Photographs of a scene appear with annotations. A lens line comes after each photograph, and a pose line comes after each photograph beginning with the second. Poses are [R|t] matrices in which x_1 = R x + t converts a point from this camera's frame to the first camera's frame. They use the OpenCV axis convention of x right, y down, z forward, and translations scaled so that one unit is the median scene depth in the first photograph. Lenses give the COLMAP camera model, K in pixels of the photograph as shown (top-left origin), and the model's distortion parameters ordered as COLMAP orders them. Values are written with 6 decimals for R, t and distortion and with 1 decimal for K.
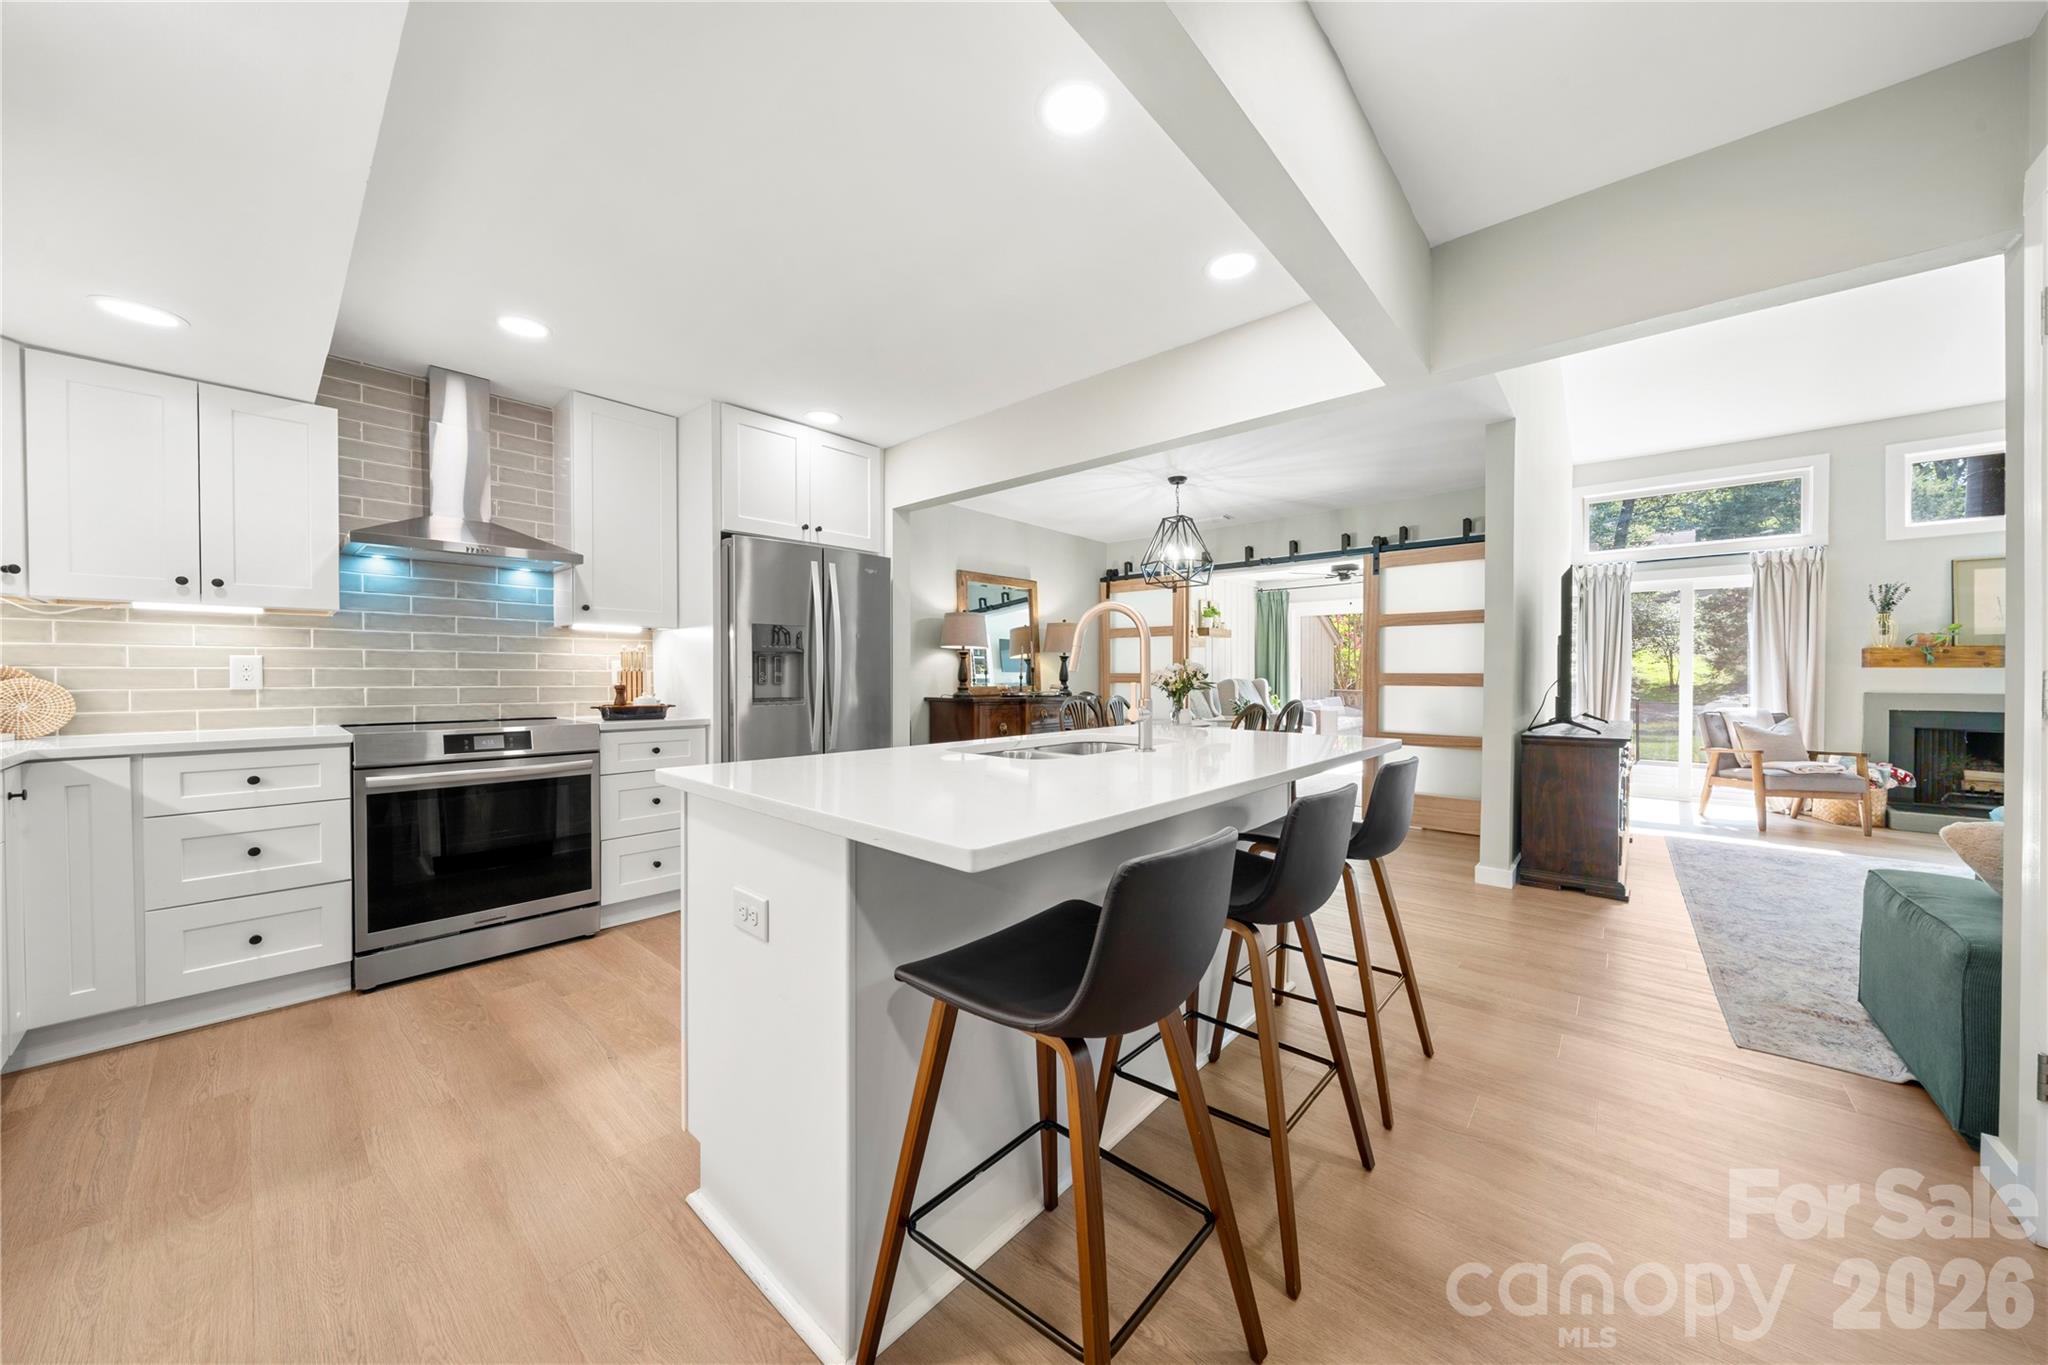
lens RADIAL K [[692.6, 0, 1015.0], [0, 692.6, 678.9], [0, 0, 1]] dist [-0.005927, -0.000024]
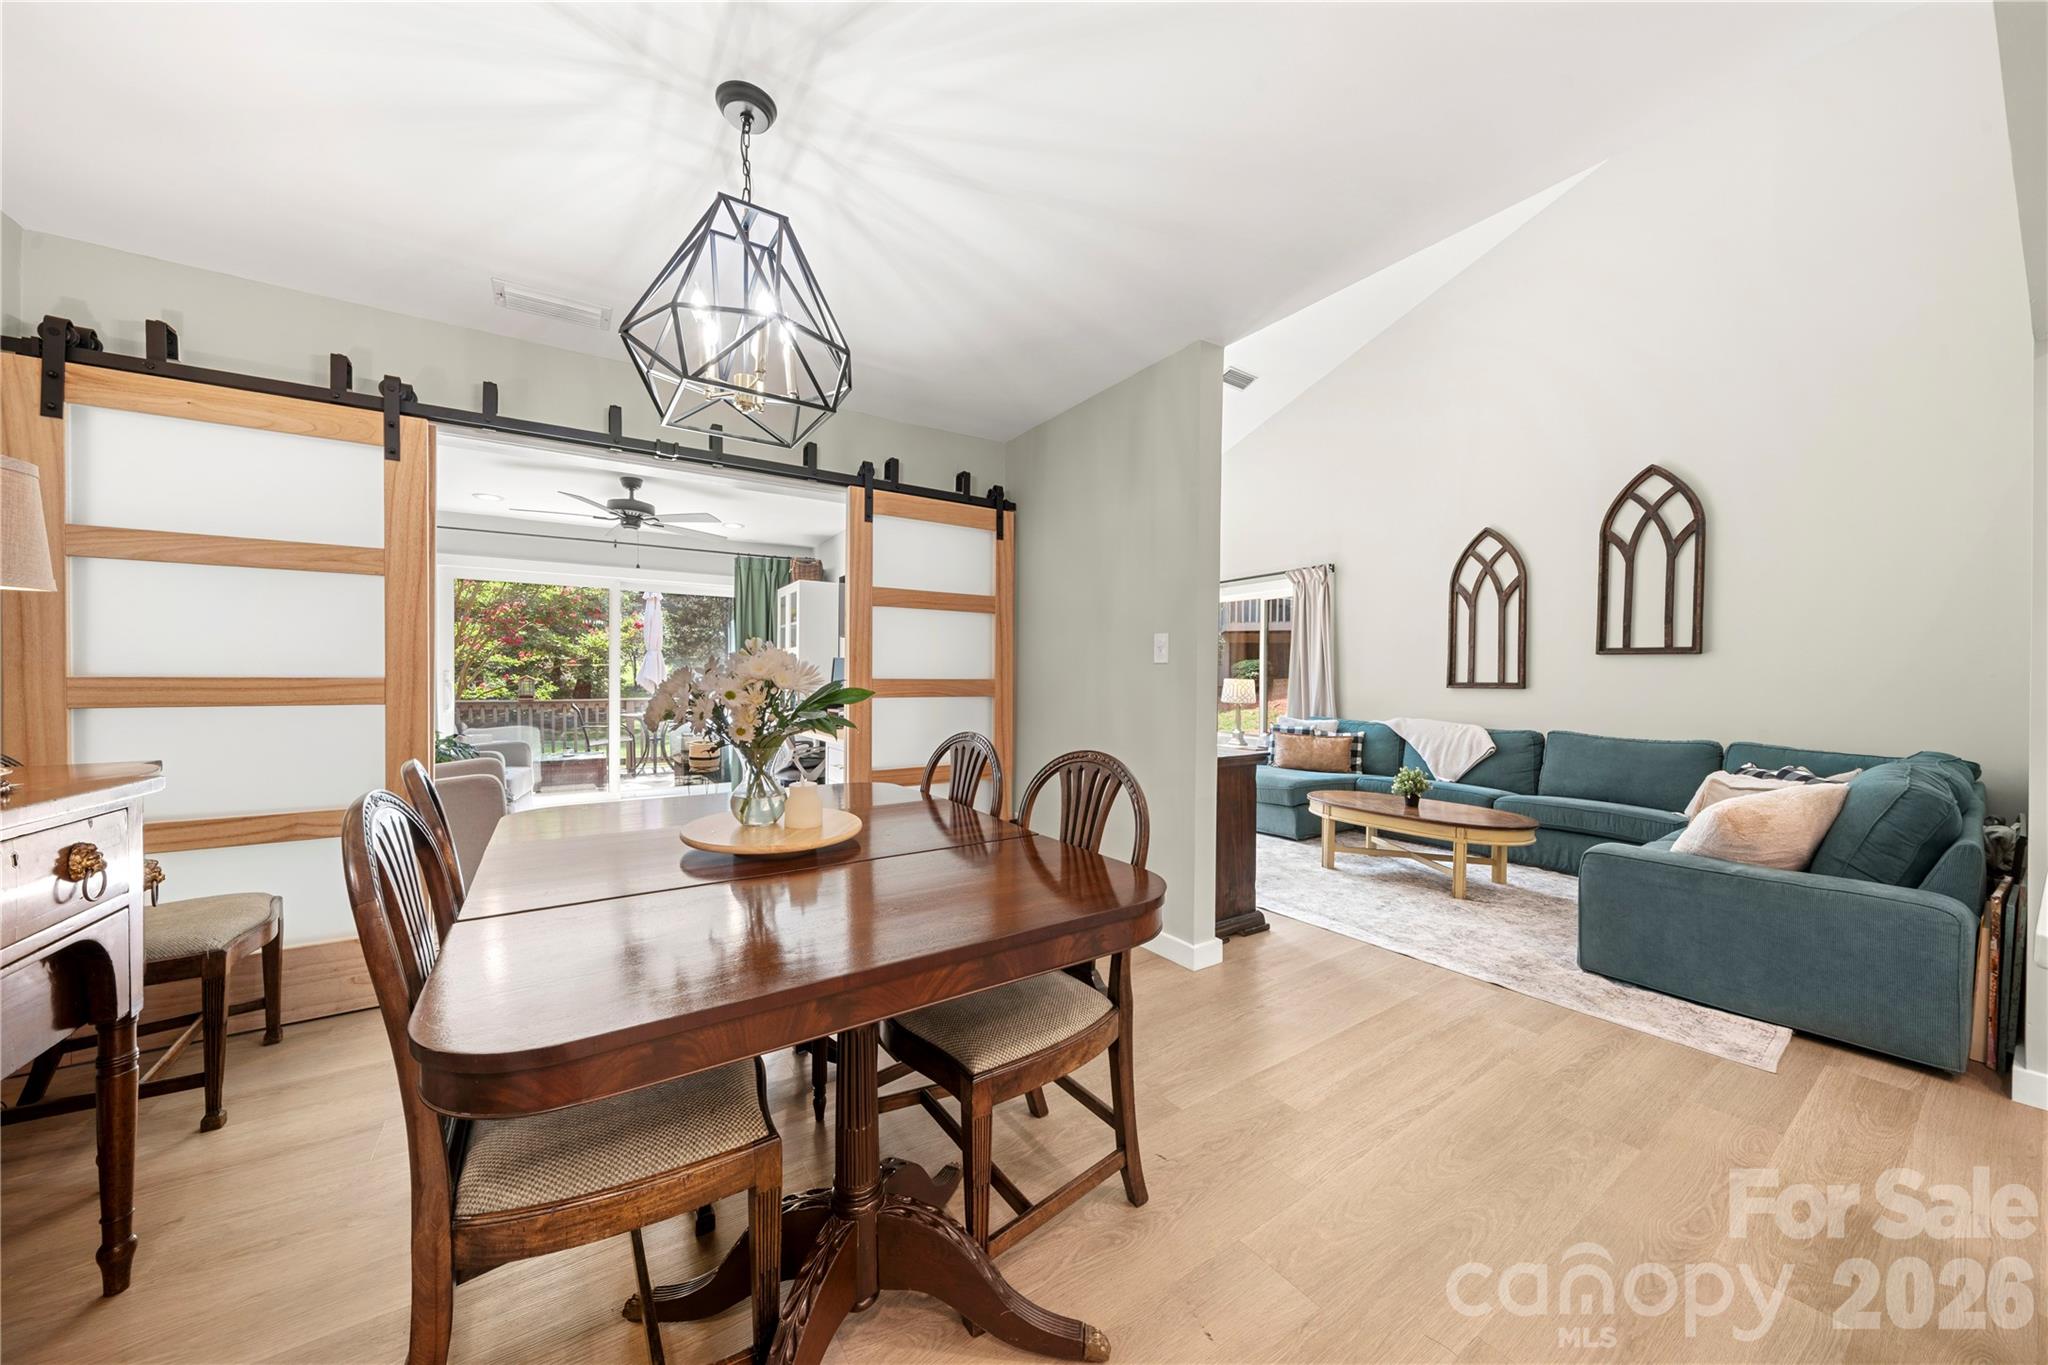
lens RADIAL K [[694.2, 0, 1024.0], [0, 694.2, 682.5], [0, 0, 1]] dist [-0.001473, -0.000206]
pose [[0.250738, -0.007110, 0.968029, -0.058080], [0.004798, 0.999970, 0.006102, -0.008726], [-0.968043, 0.003115, 0.250765, 0.753549]]
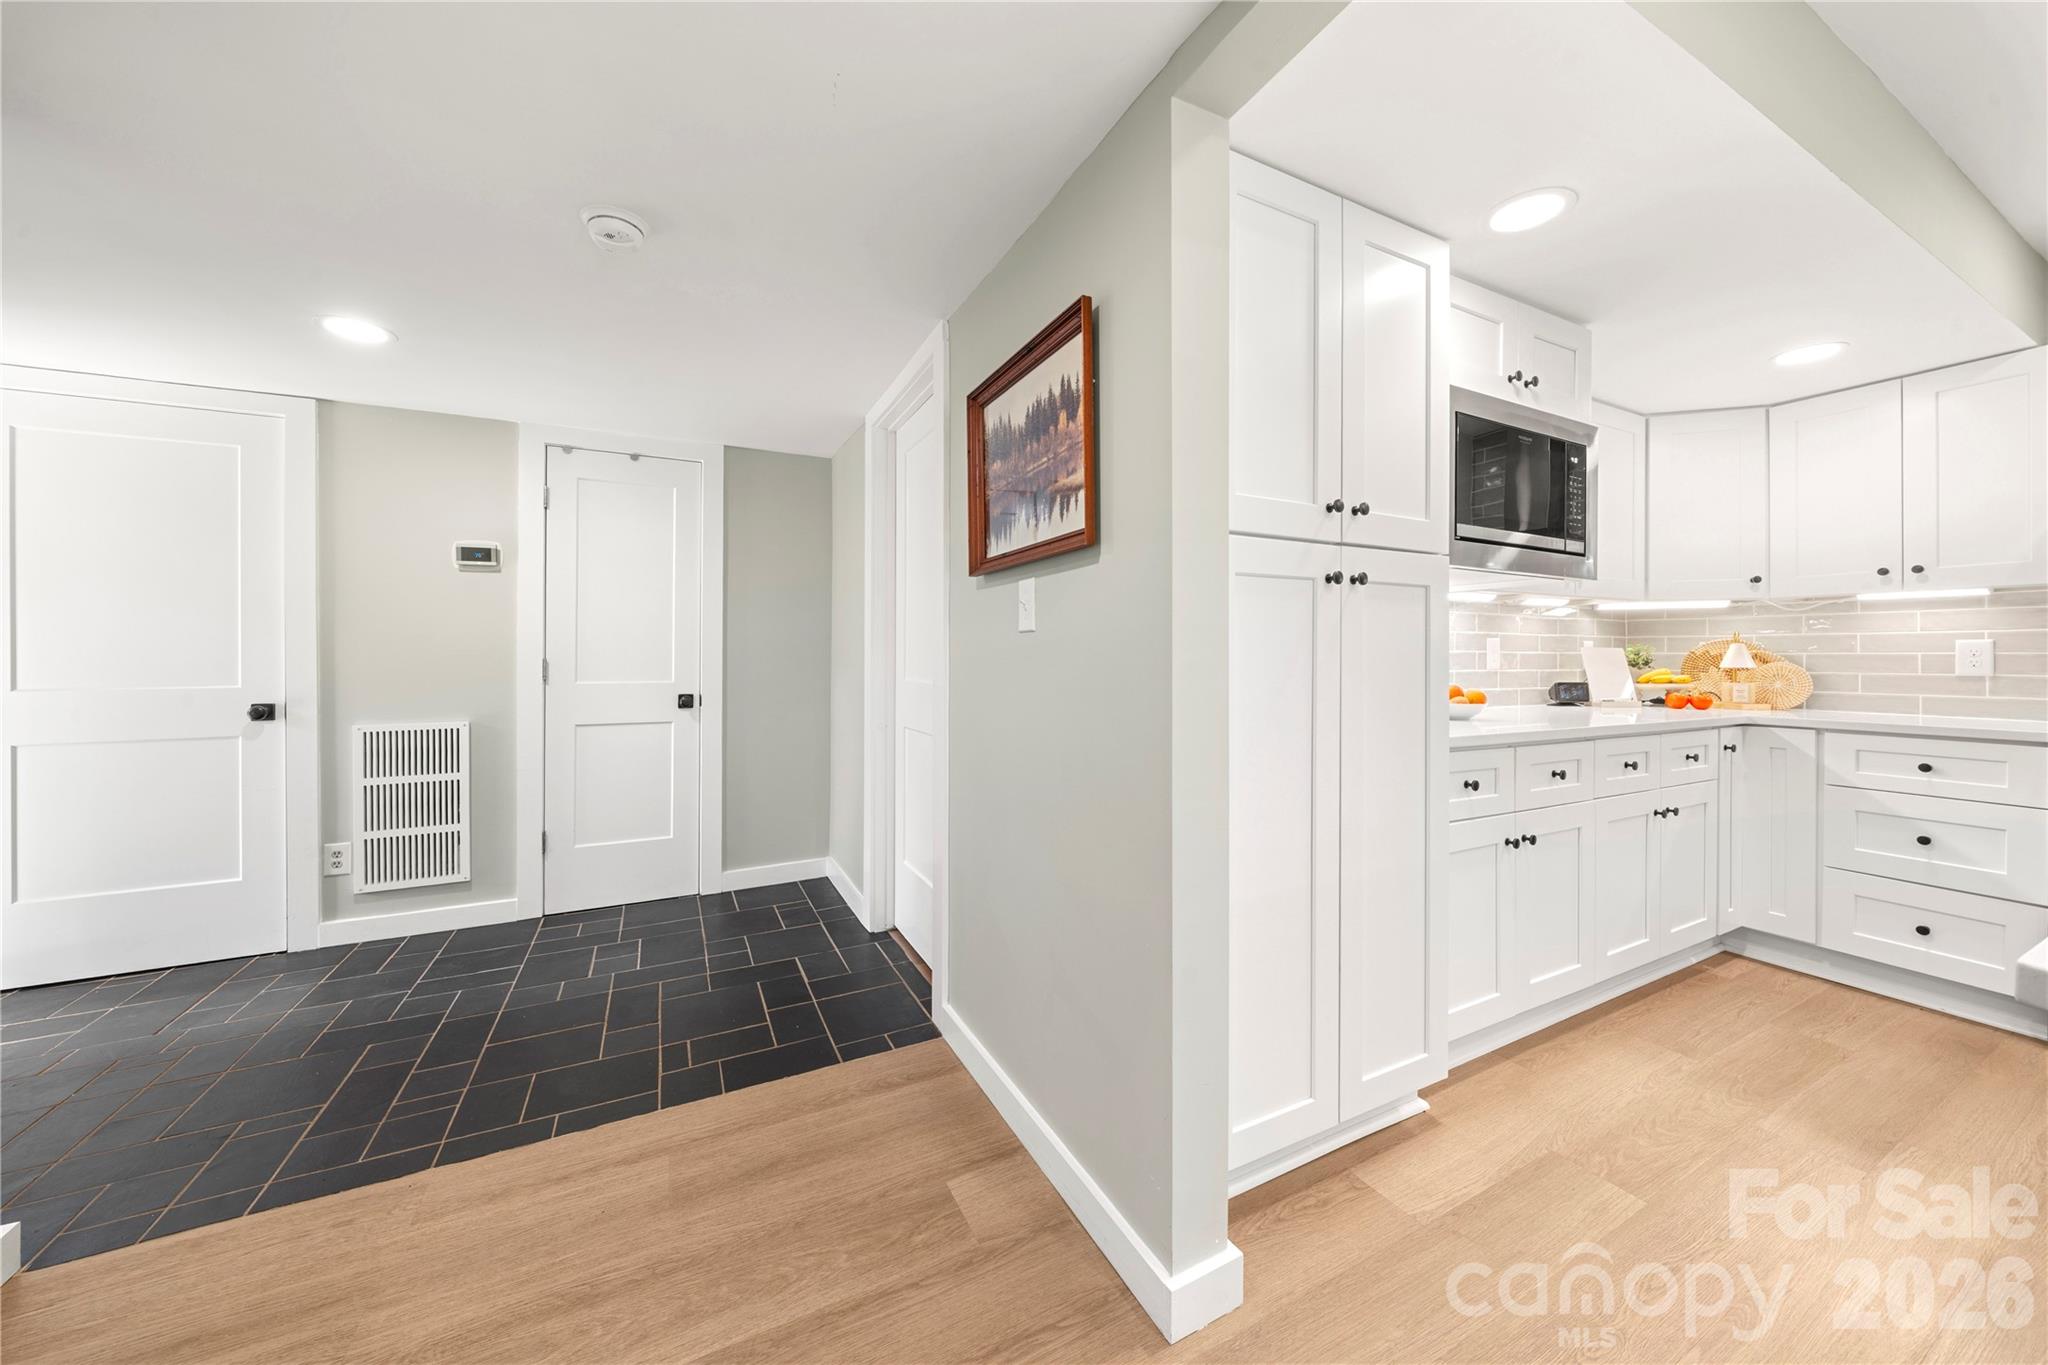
lens RADIAL K [[726.5, 0, 1022.5], [0, 726.5, 651.6], [0, 0, 1]] dist [-0.000540, -0.000047]
pose [[-0.370101, -0.006097, -0.928972, 0.143241], [-0.008957, 0.999955, -0.002995, -0.001657], [0.928949, 0.007213, -0.370139, 0.079204]]
